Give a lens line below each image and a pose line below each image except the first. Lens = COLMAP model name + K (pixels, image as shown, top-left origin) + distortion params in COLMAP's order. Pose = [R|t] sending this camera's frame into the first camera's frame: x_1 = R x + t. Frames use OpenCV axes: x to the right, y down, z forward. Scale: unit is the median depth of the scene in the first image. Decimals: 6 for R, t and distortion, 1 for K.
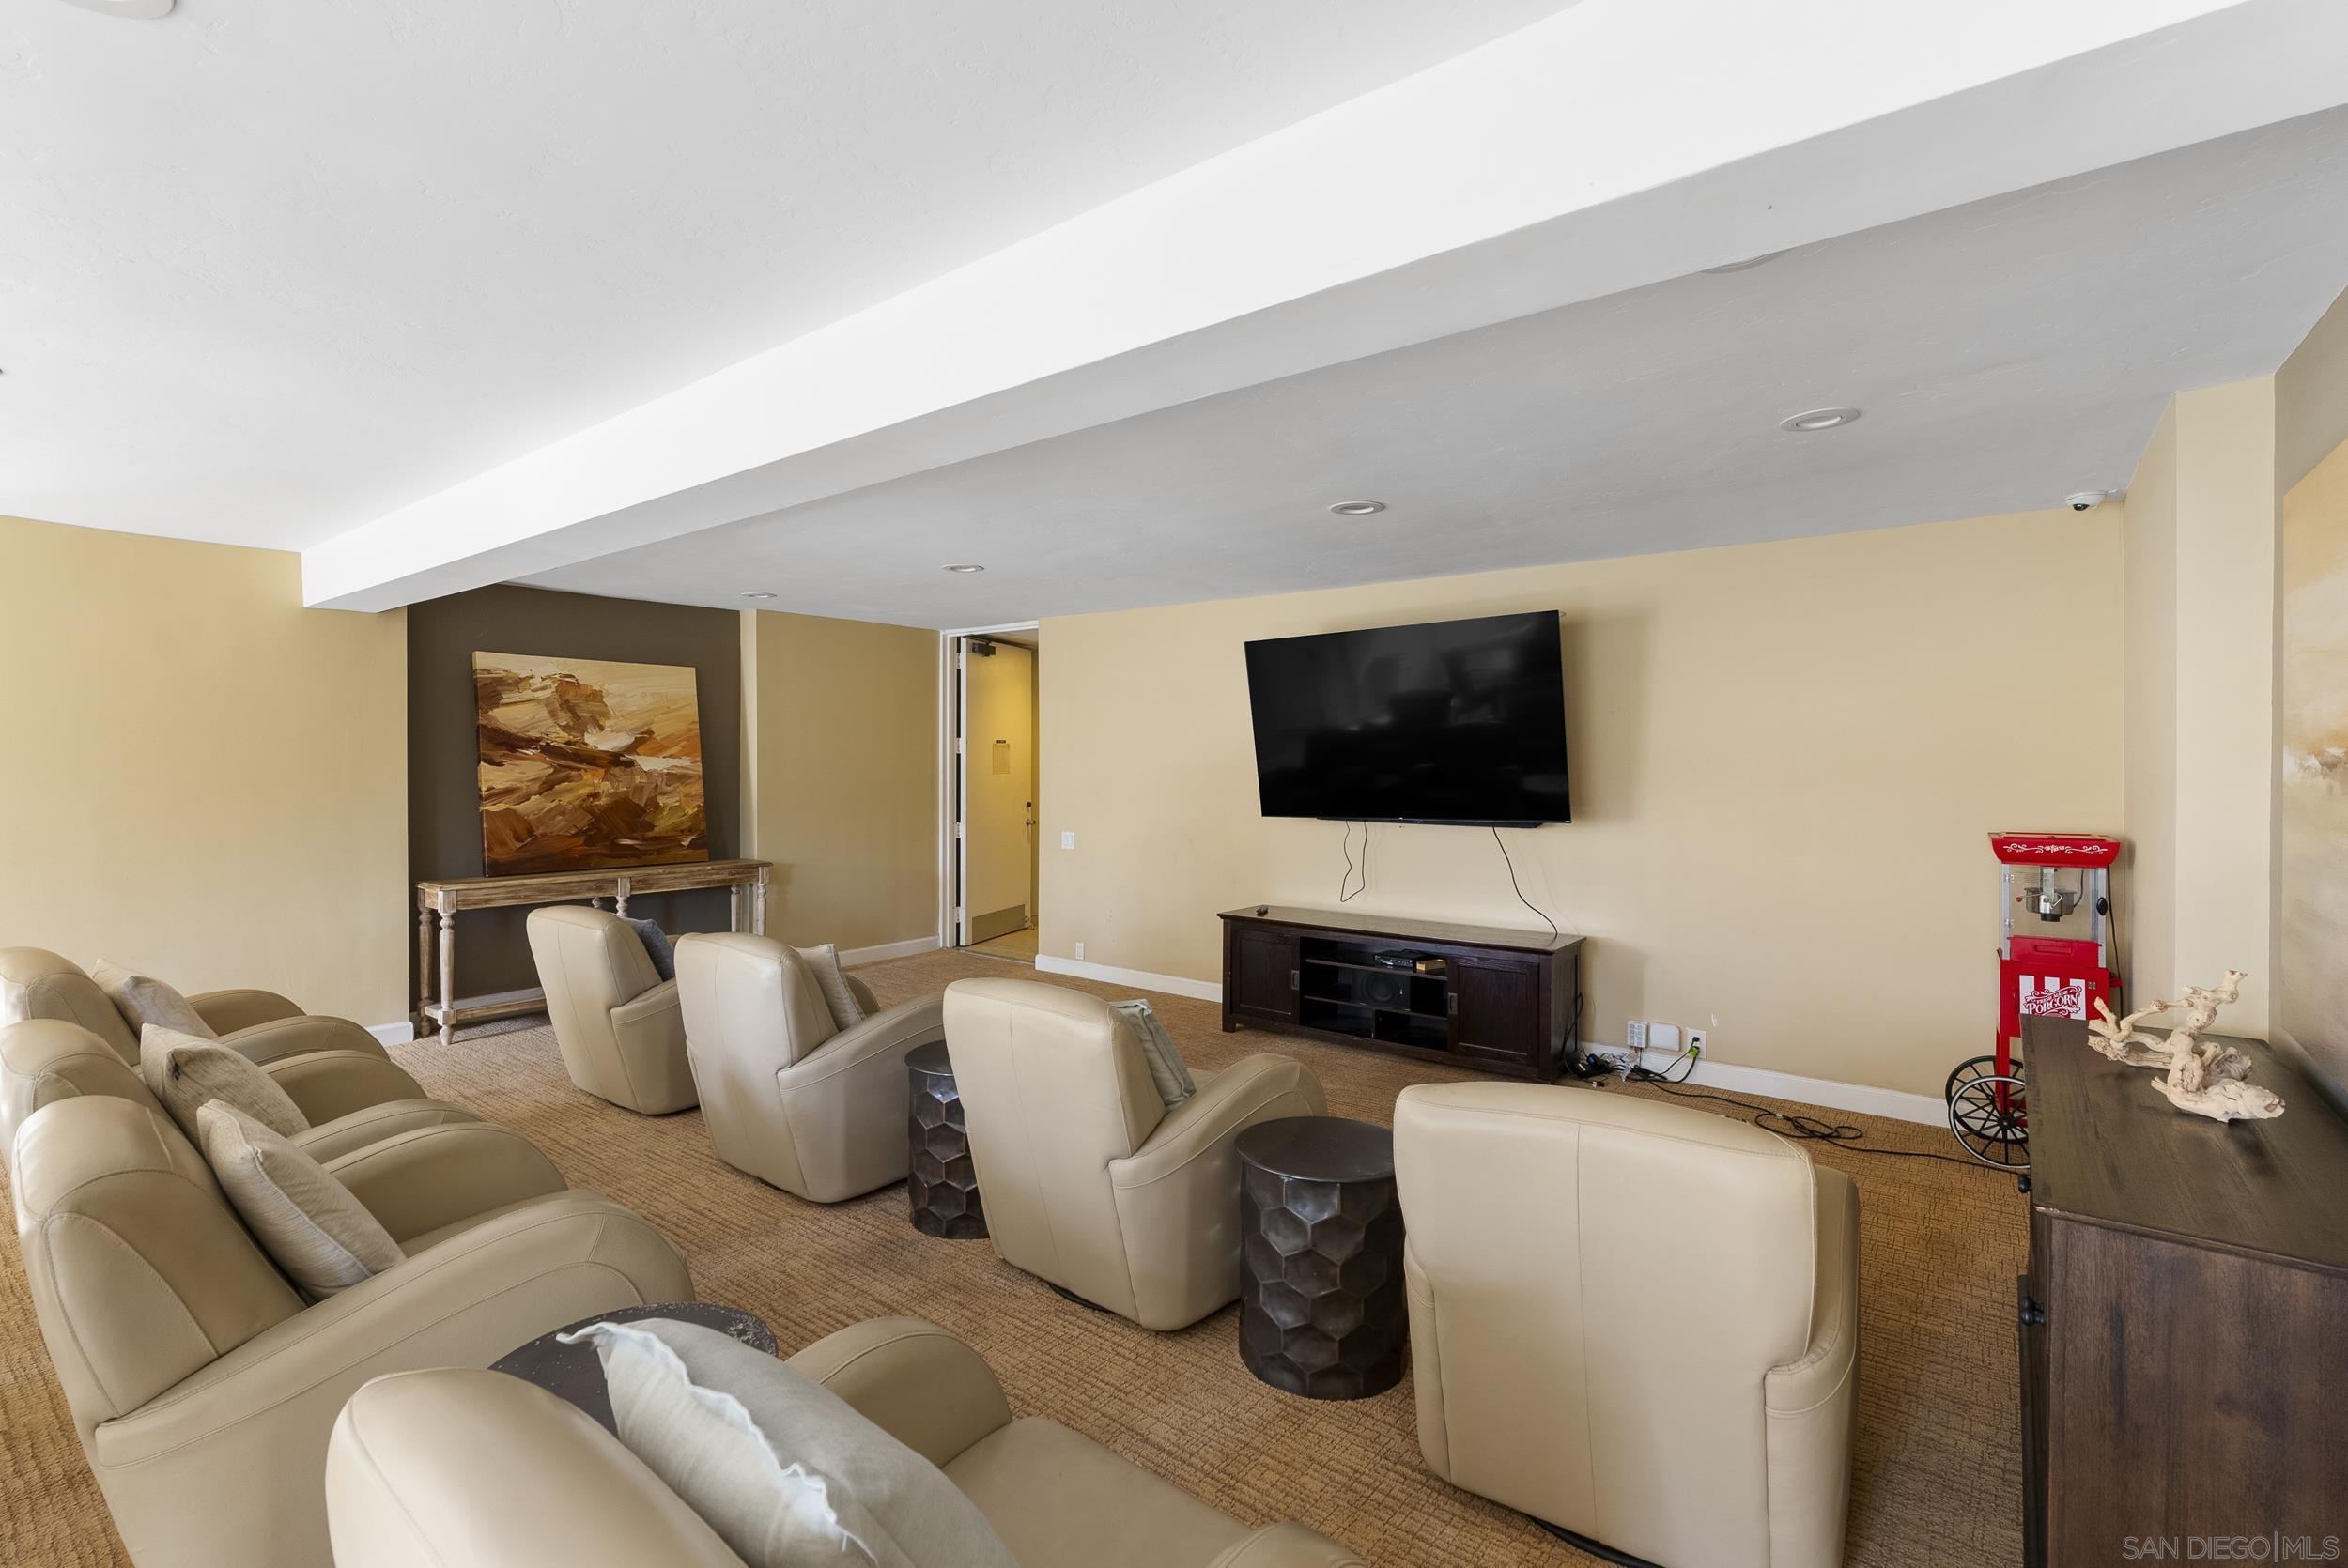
lens RADIAL K [[1073.1, 0, 1170.8], [0, 1073.1, 763.0], [0, 0, 1]] dist [-0.002564, 0.000606]
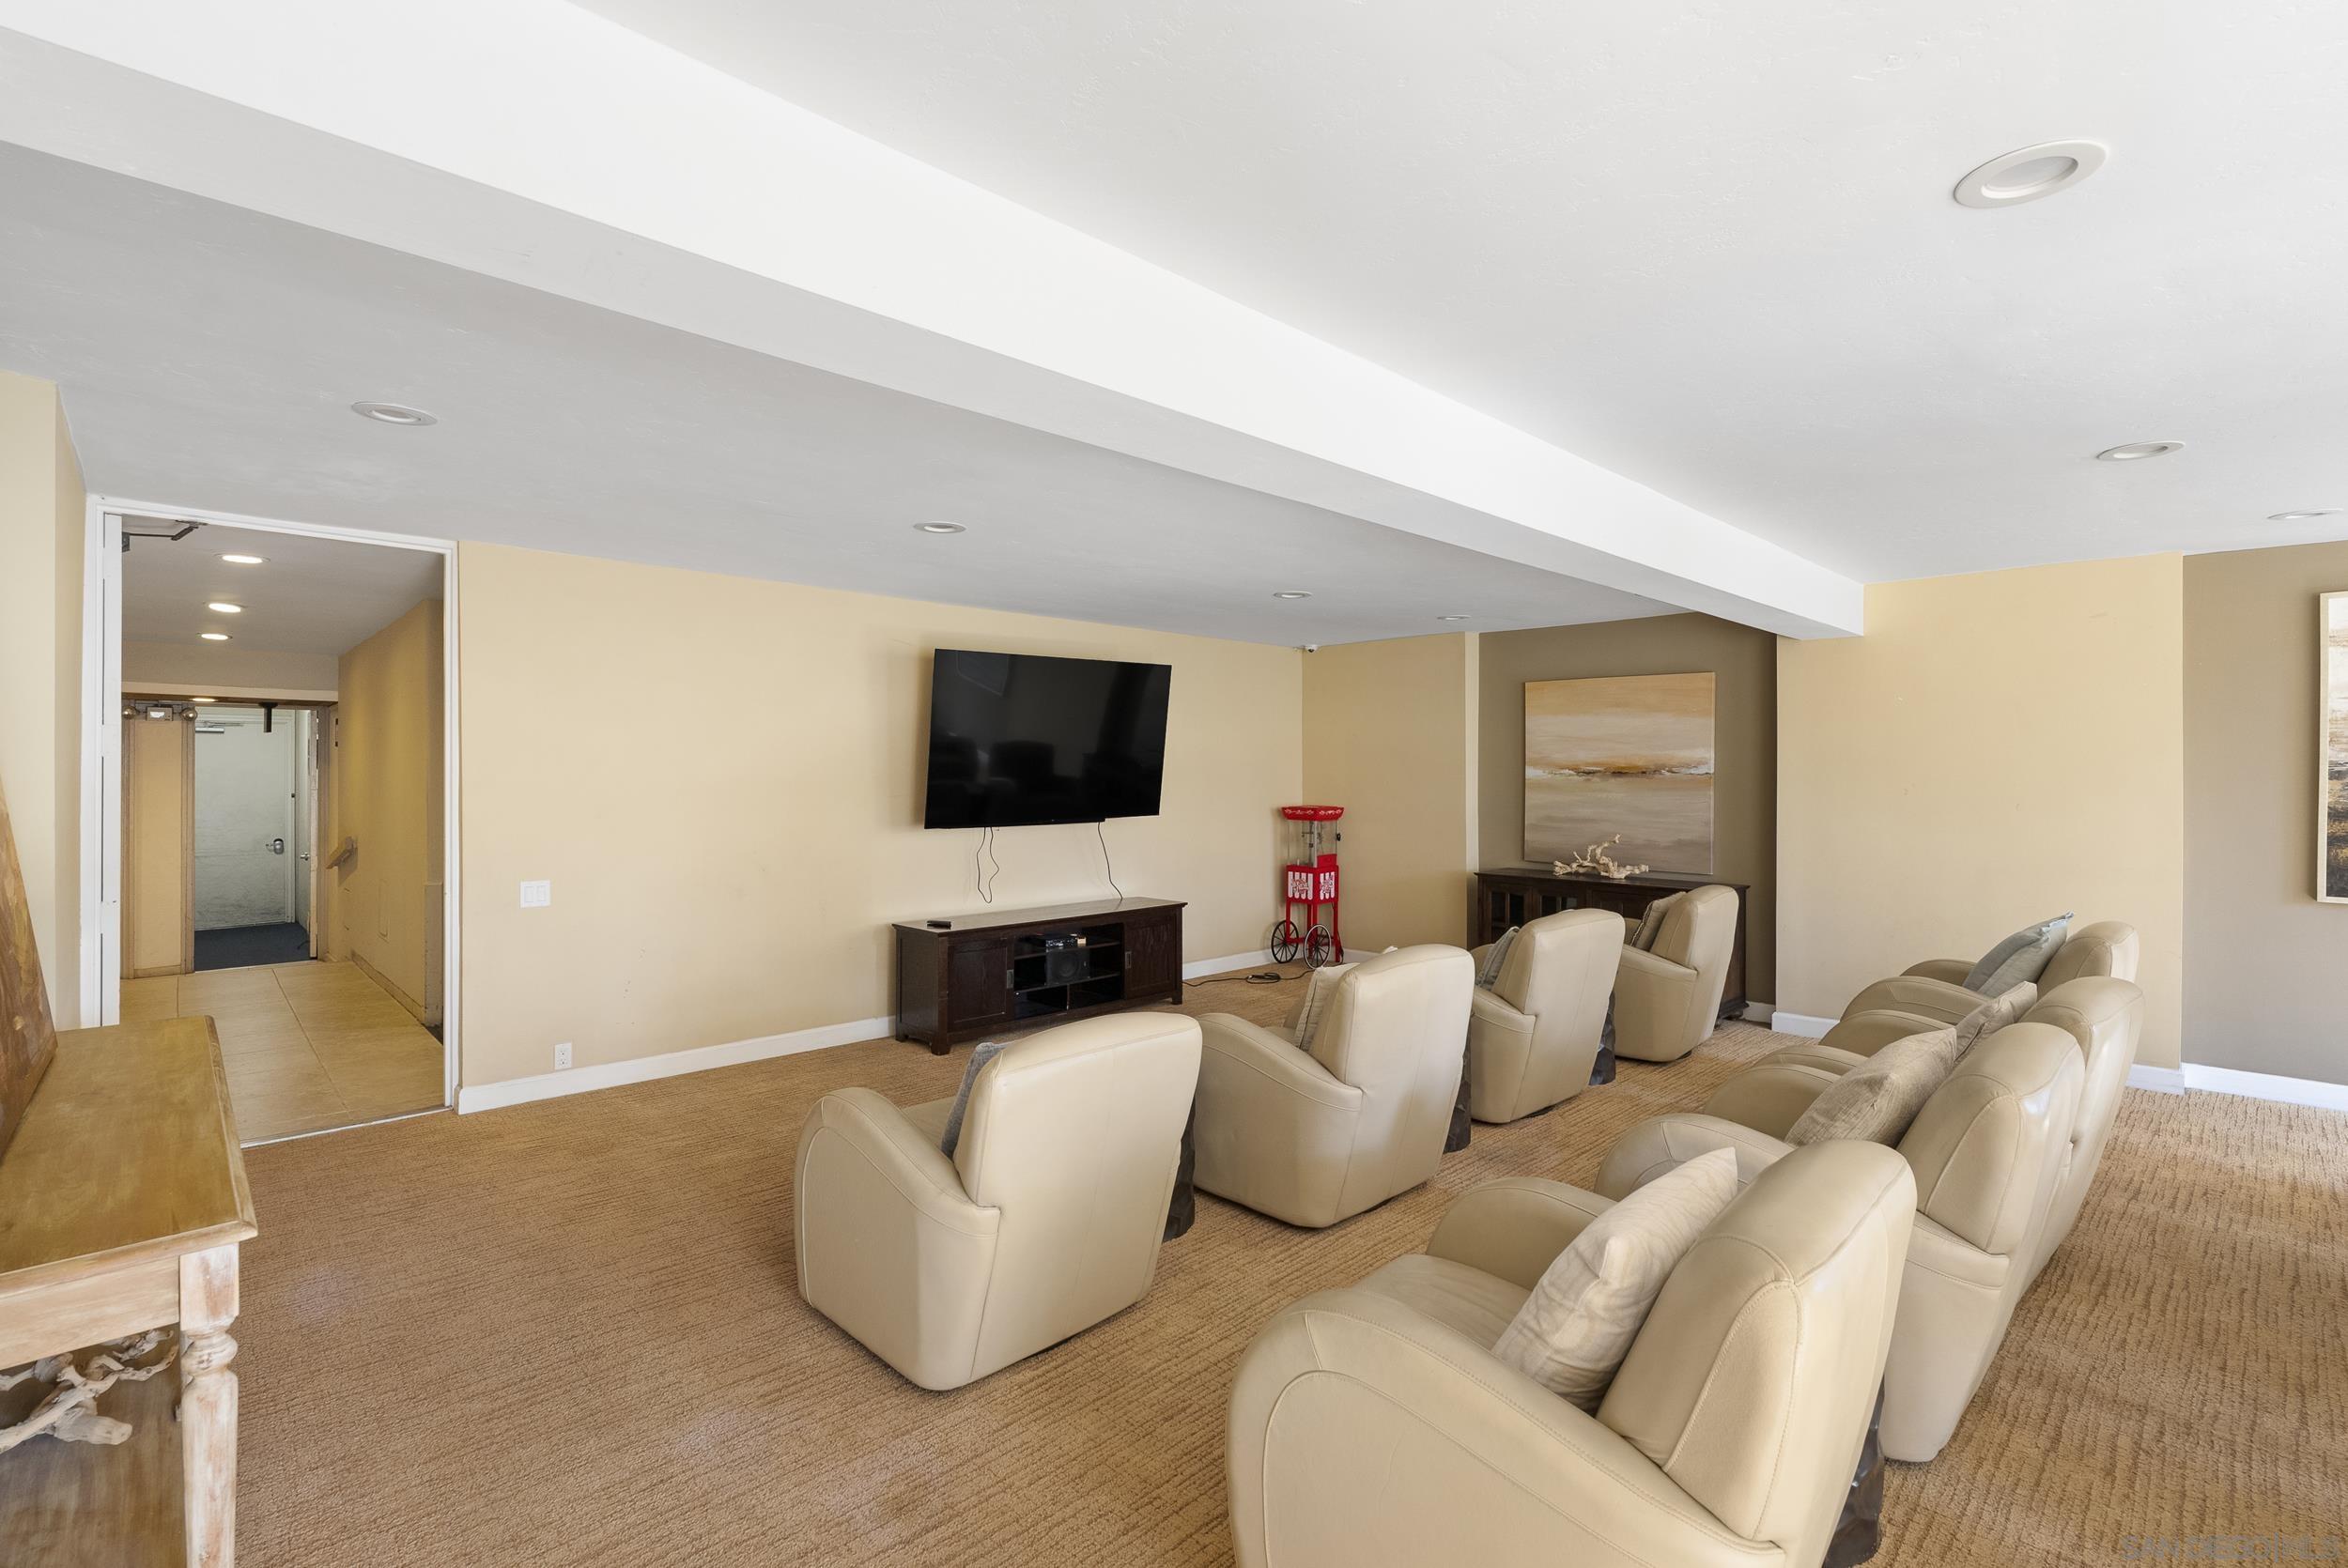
lens RADIAL K [[1073.1, 0, 1170.8], [0, 1073.1, 763.0], [0, 0, 1]] dist [-0.002564, 0.000606]
pose [[0.134709, 0.000556, 0.990885, -0.925799], [-0.002887, 0.999996, -0.000168, -0.011393], [-0.990881, -0.002838, 0.134710, 0.709570]]
